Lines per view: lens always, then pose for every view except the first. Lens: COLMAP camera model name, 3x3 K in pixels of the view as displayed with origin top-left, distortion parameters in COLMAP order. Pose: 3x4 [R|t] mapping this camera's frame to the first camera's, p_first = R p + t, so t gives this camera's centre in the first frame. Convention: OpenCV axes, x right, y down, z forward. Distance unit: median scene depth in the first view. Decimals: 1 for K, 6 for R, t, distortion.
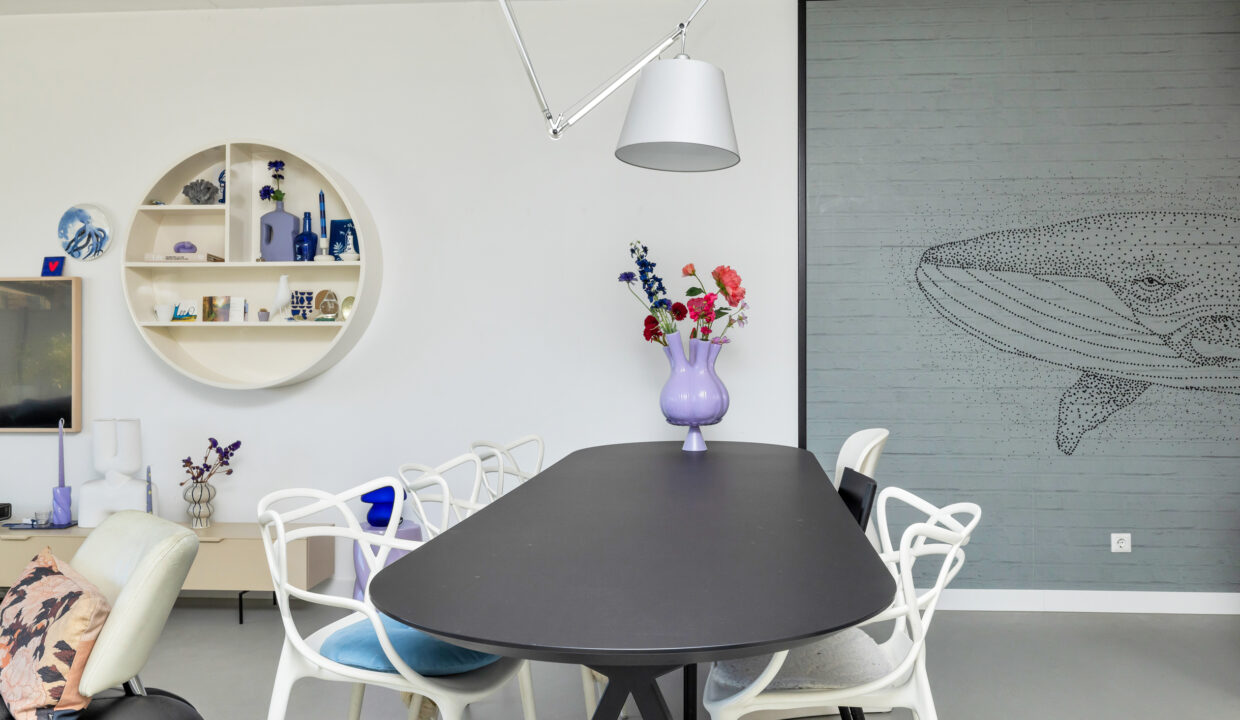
lens RADIAL K [[980.6, 0, 620.3], [0, 980.6, 348.9], [0, 0, 1]] dist [-0.001480, 0.002180]
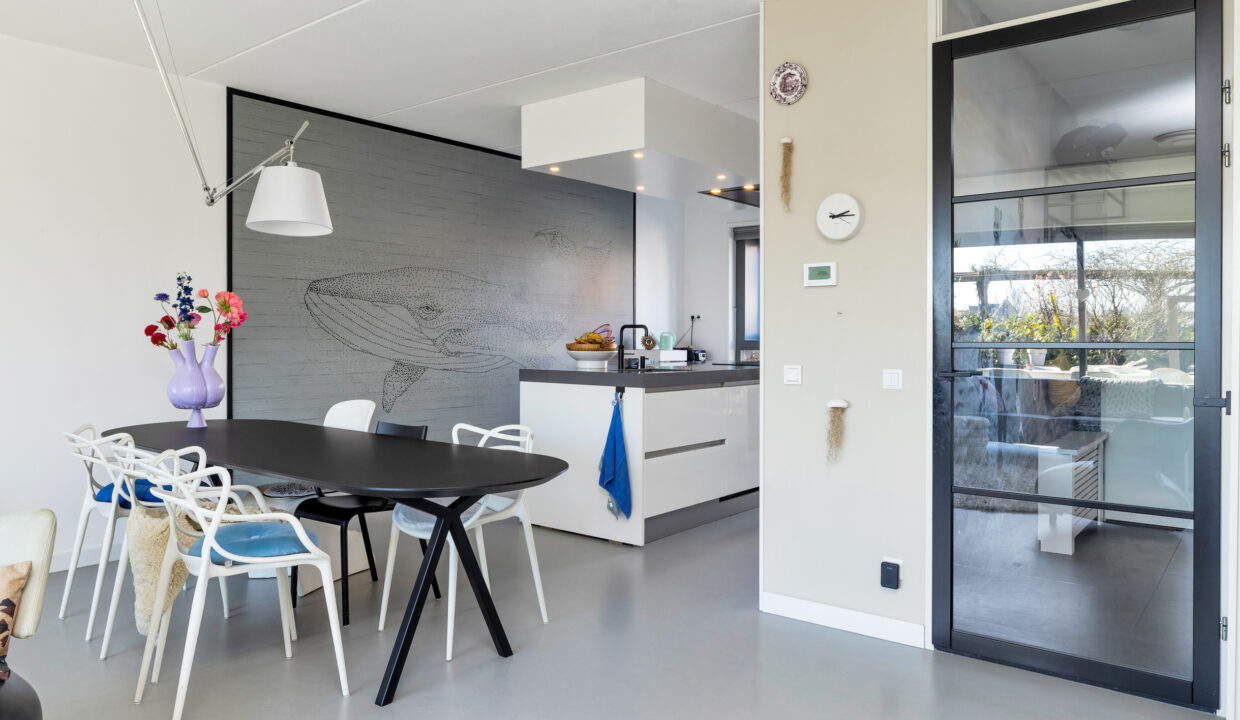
lens RADIAL K [[913.5, 0, 620.1], [0, 913.5, 356.8], [0, 0, 1]] dist [0.006785, 0.000800]
pose [[0.544660, -0.018474, 0.838453, -0.618476], [-0.001370, 0.999736, 0.022918, -0.020978], [-0.838656, -0.013631, 0.544491, -0.157557]]
